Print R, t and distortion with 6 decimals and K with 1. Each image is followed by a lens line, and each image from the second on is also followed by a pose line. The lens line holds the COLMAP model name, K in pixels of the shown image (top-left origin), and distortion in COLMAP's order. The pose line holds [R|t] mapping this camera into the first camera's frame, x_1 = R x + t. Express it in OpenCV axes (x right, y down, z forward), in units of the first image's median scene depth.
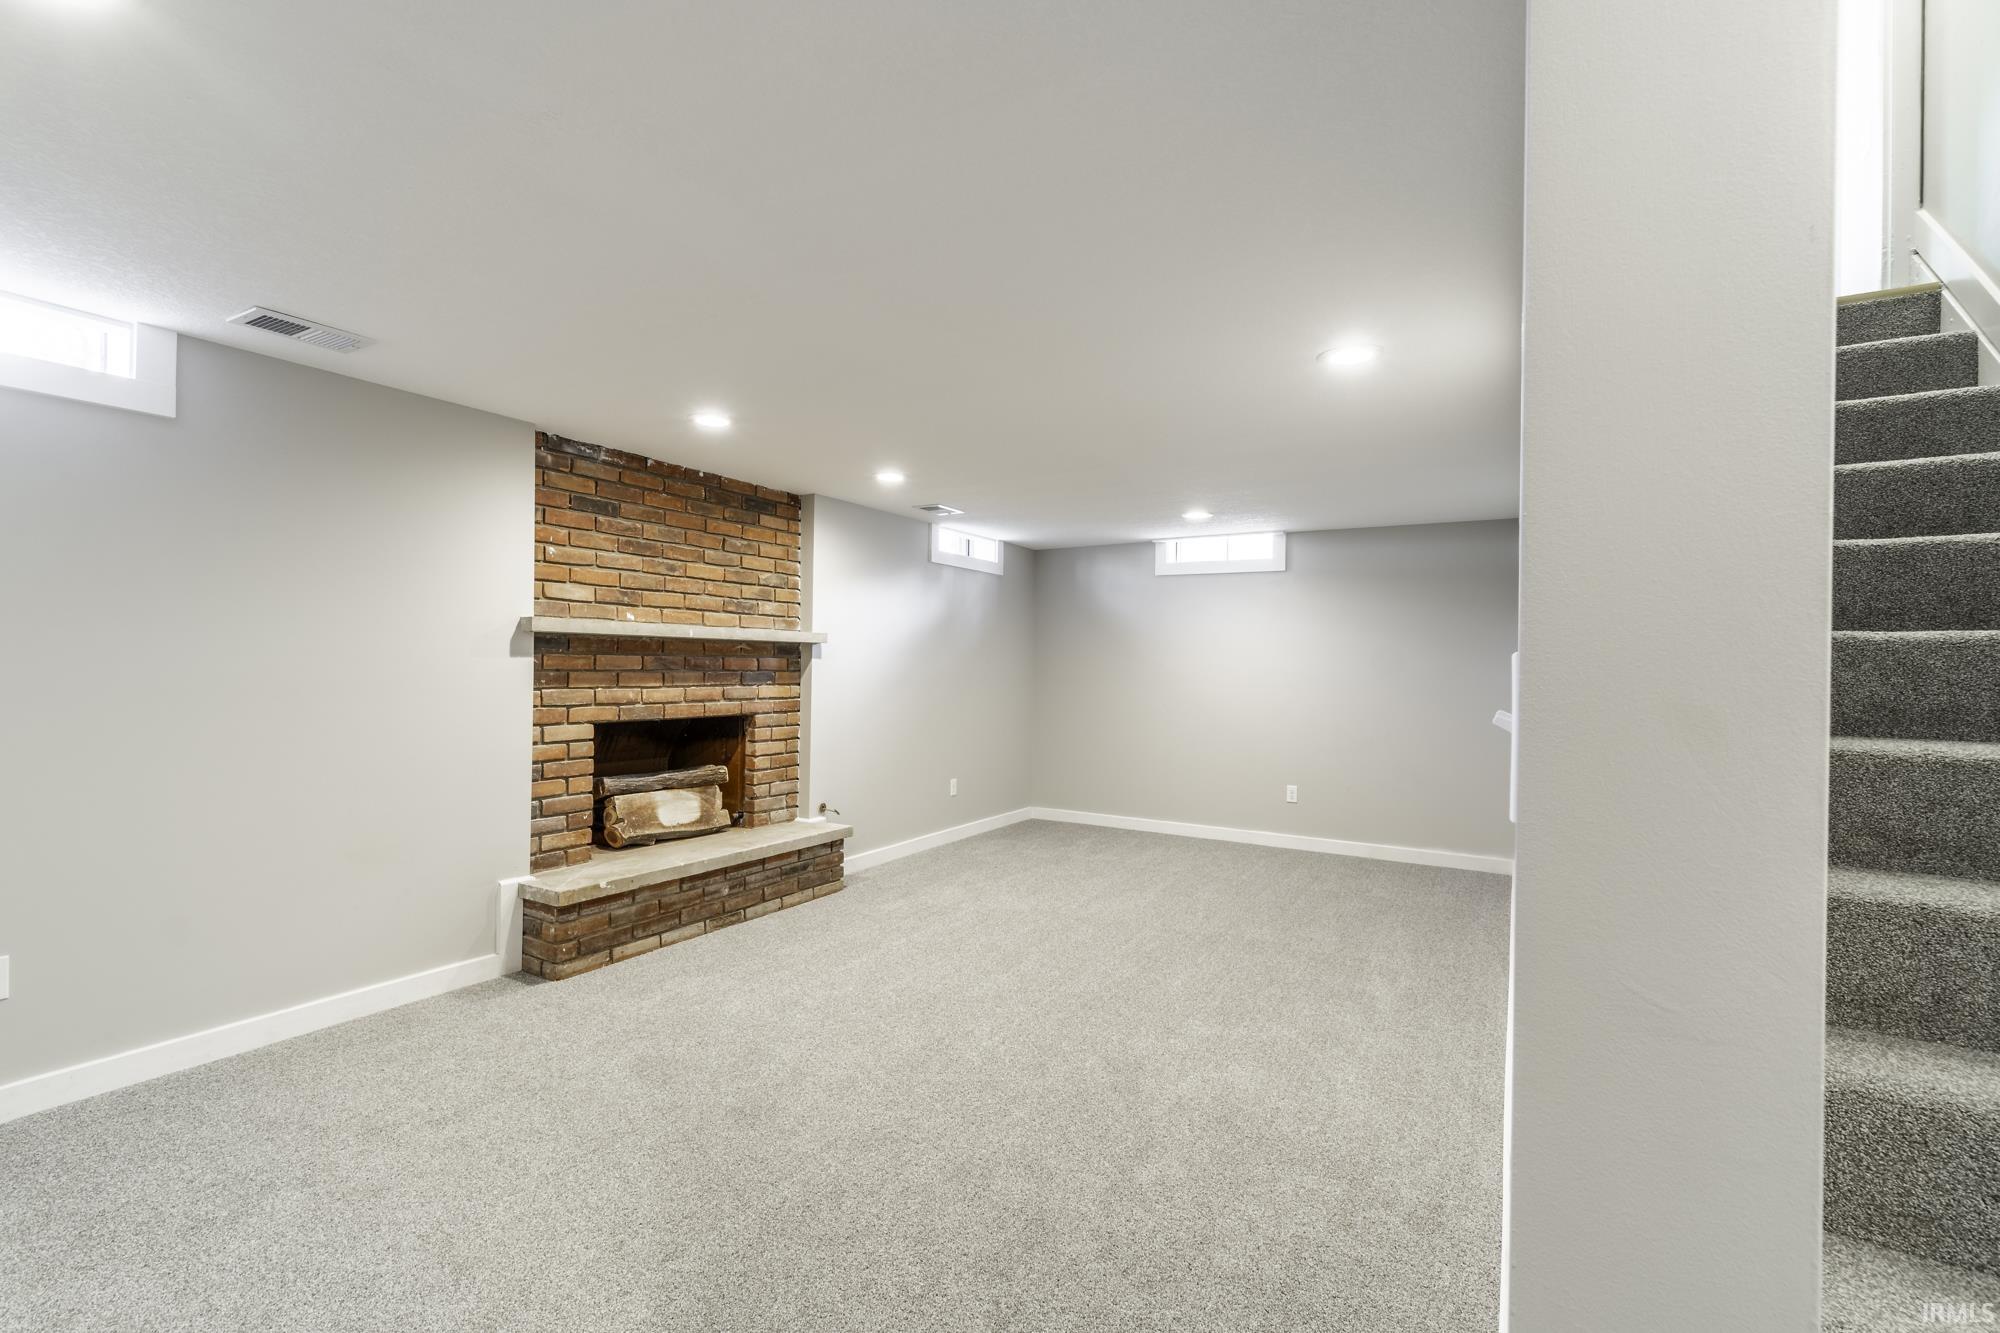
lens RADIAL K [[868.4, 0, 990.1], [0, 868.4, 664.7], [0, 0, 1]] dist [0.000768, 0.000068]
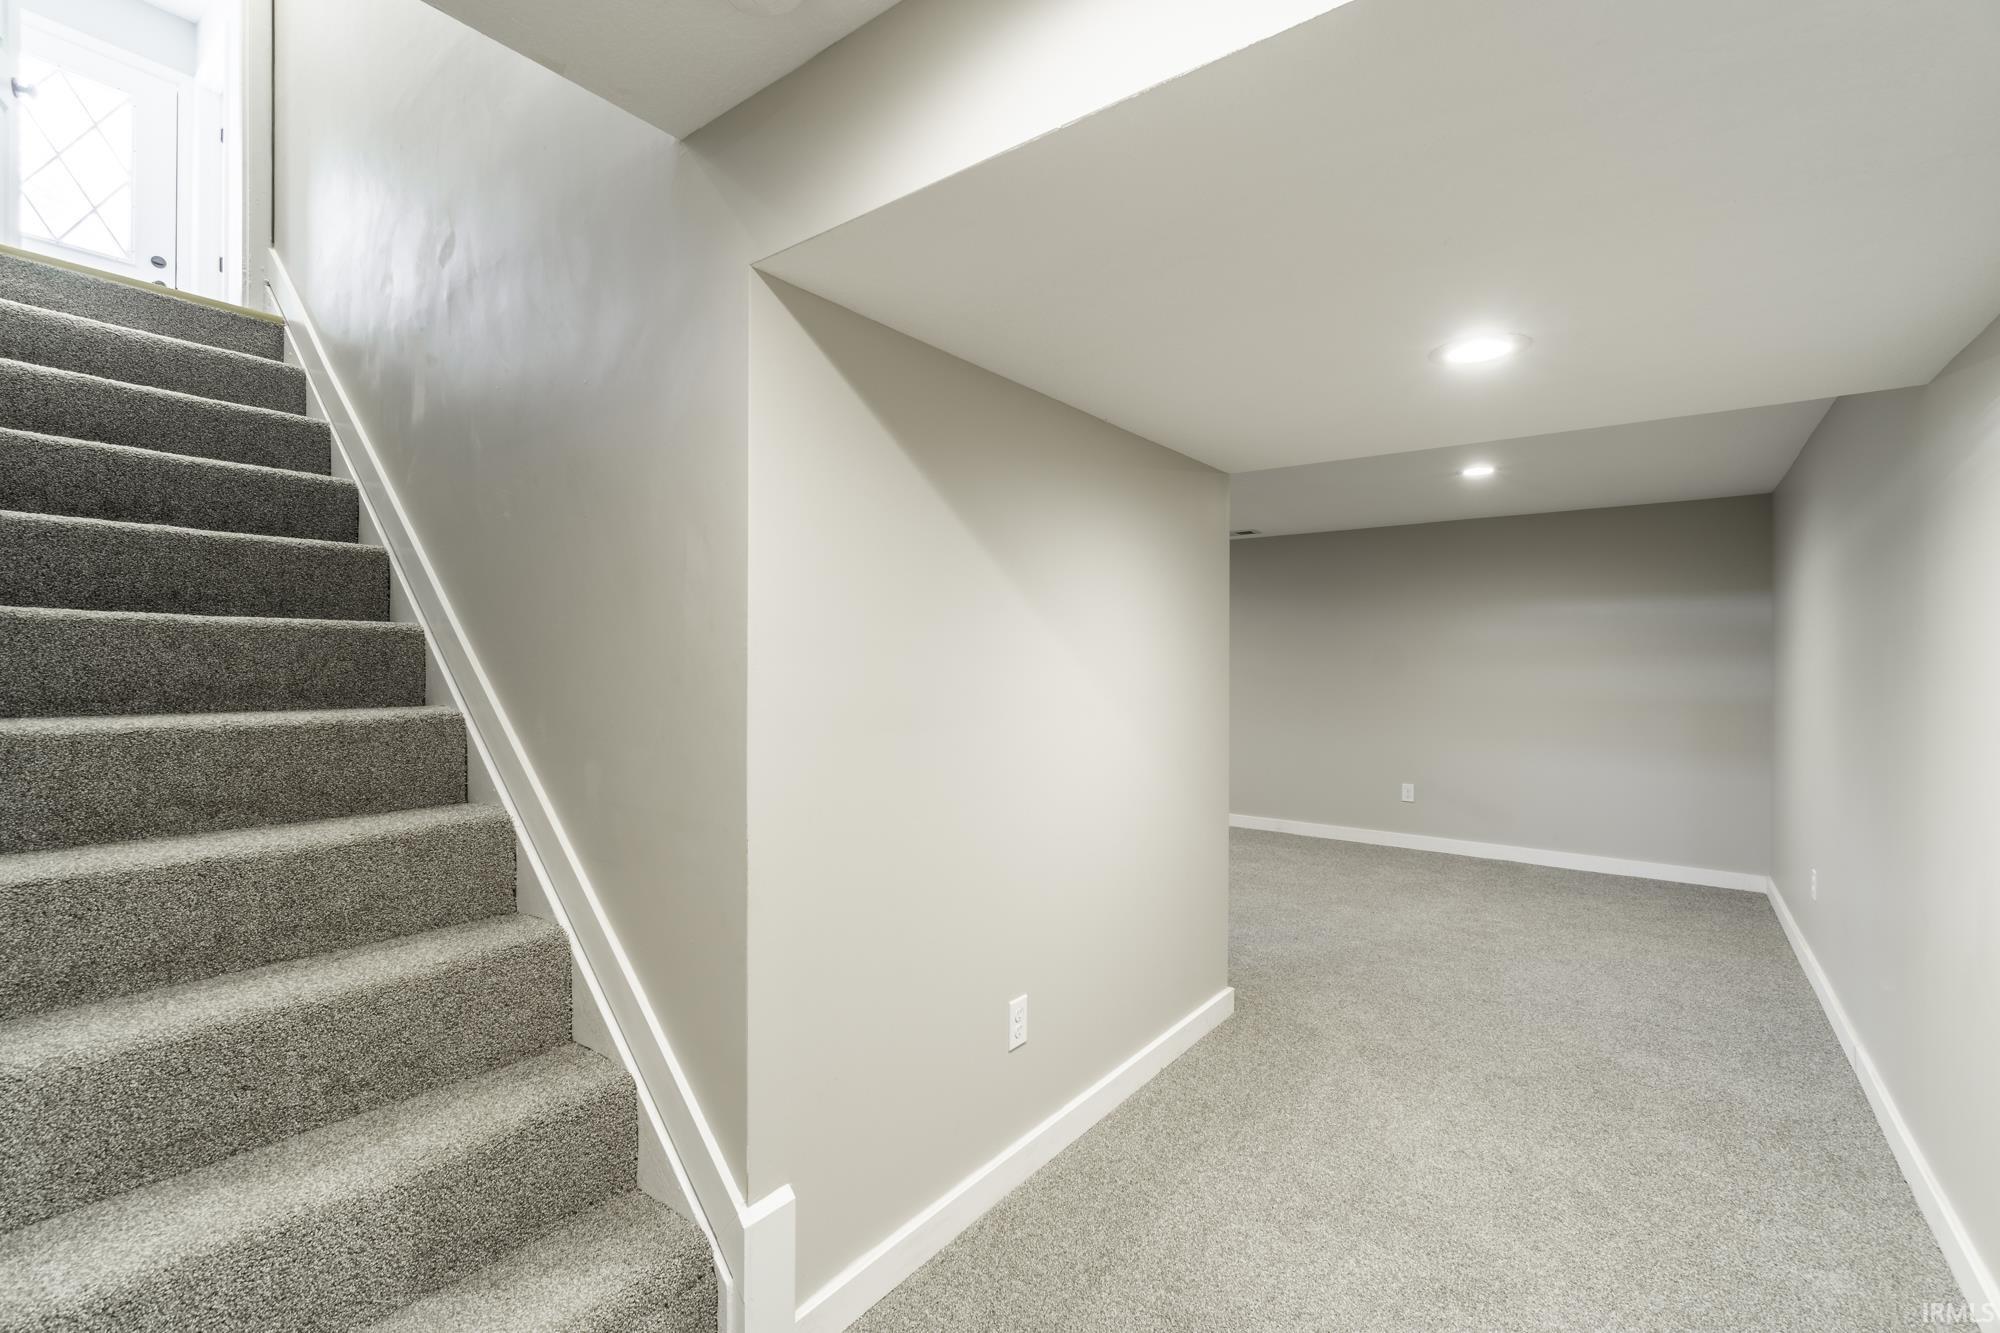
lens RADIAL K [[868.4, 0, 990.2], [0, 868.4, 662.5], [0, 0, 1]] dist [0.000768, 0.000068]
pose [[0.111851, -0.011167, 0.993662, 0.055074], [-0.005867, 0.999912, 0.011897, 0.001881], [-0.993708, -0.007161, 0.111775, -0.106317]]
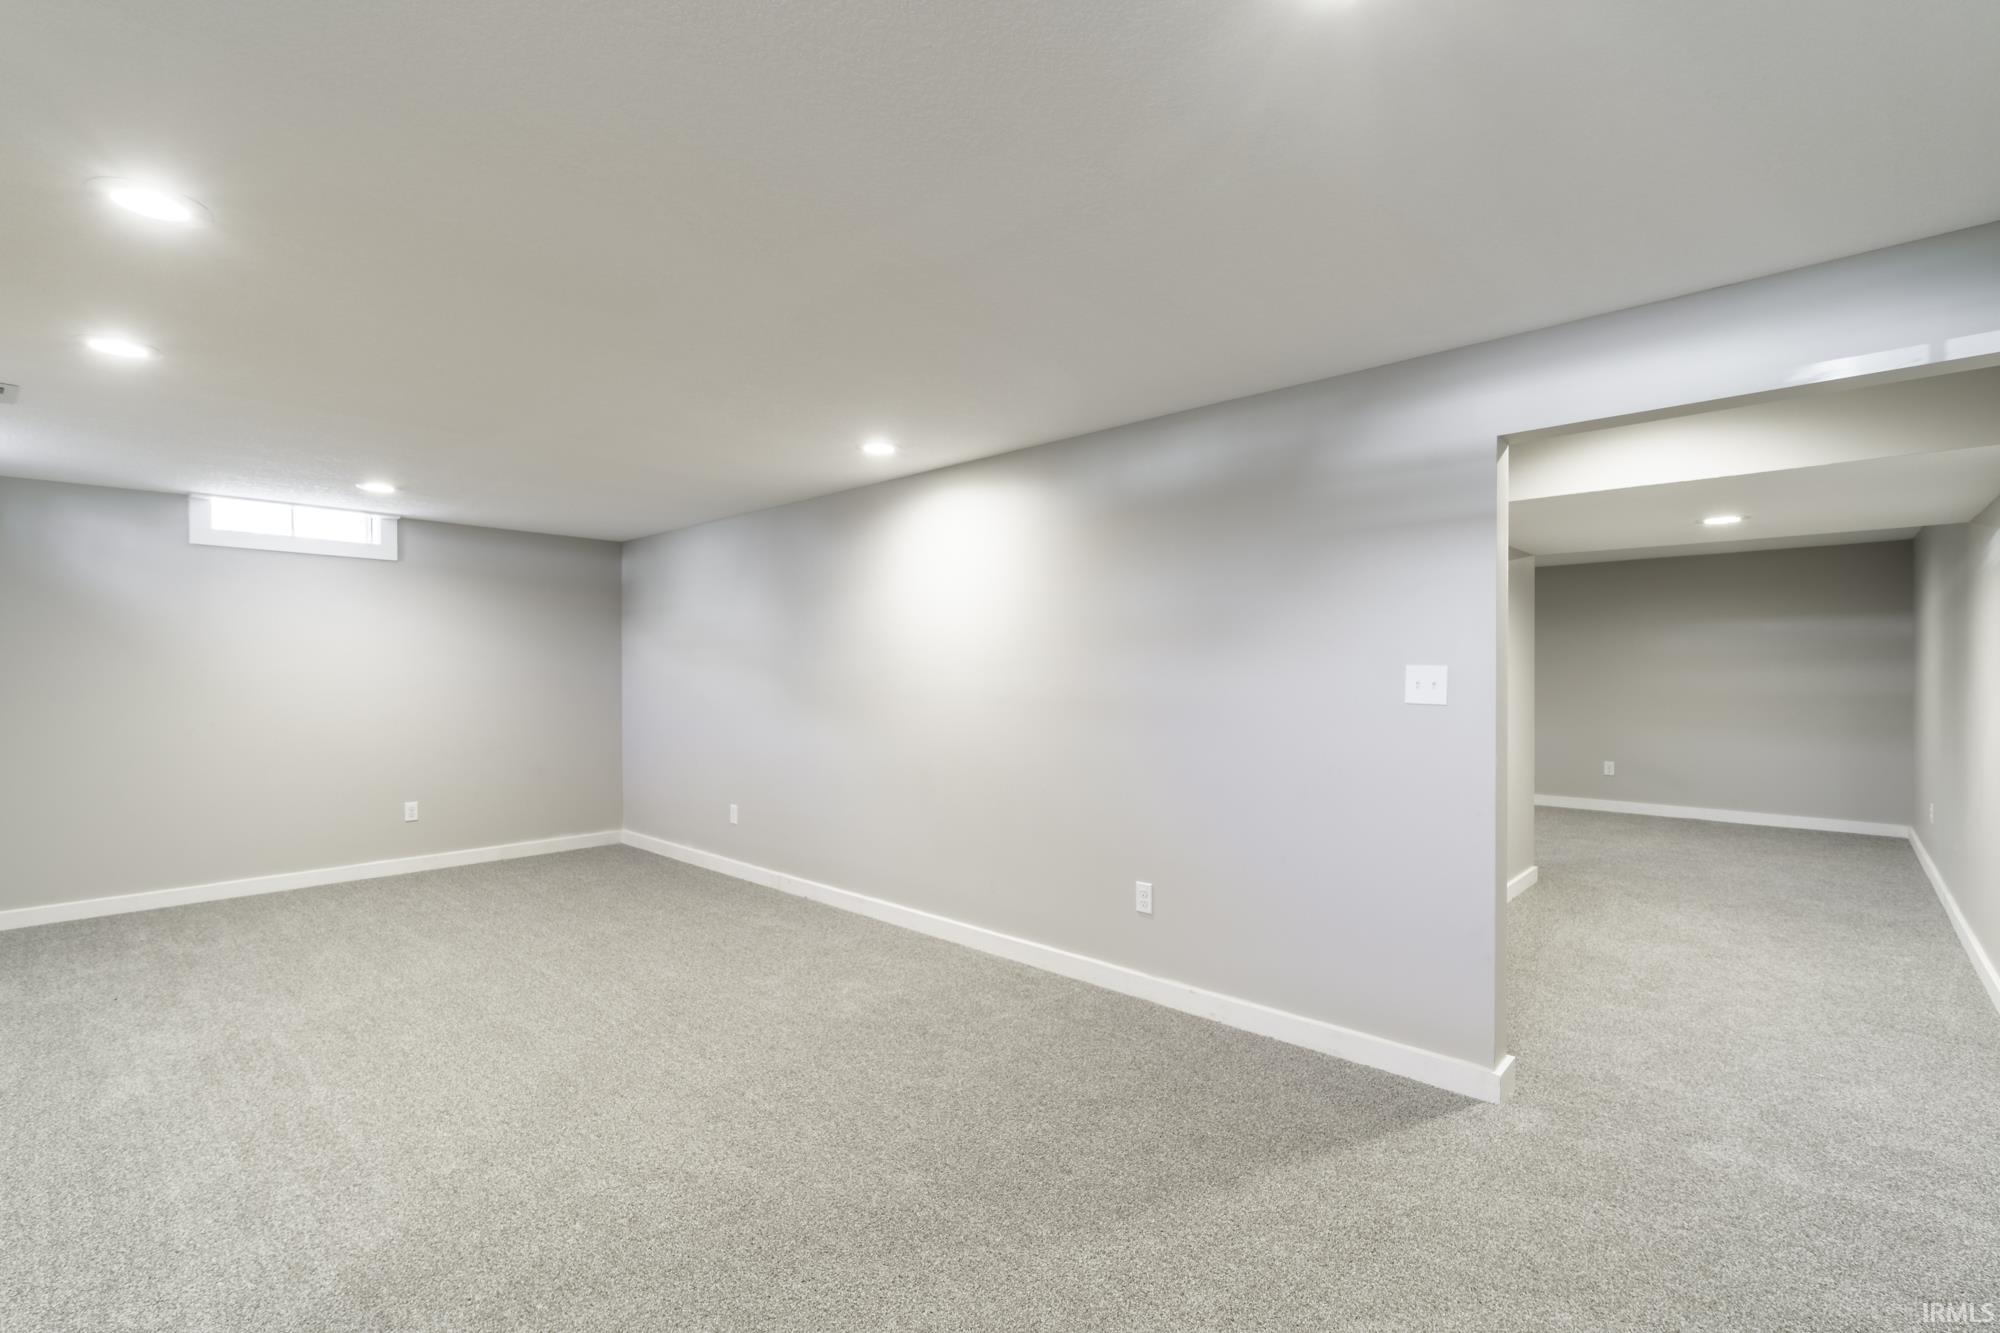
lens RADIAL K [[868.4, 0, 996.0], [0, 868.4, 679.5], [0, 0, 1]] dist [0.000768, 0.000068]
pose [[0.216688, -0.021911, 0.975995, -1.833722], [0.003151, 0.999759, 0.021745, -0.023327], [-0.976236, -0.001637, 0.216705, 1.011405]]
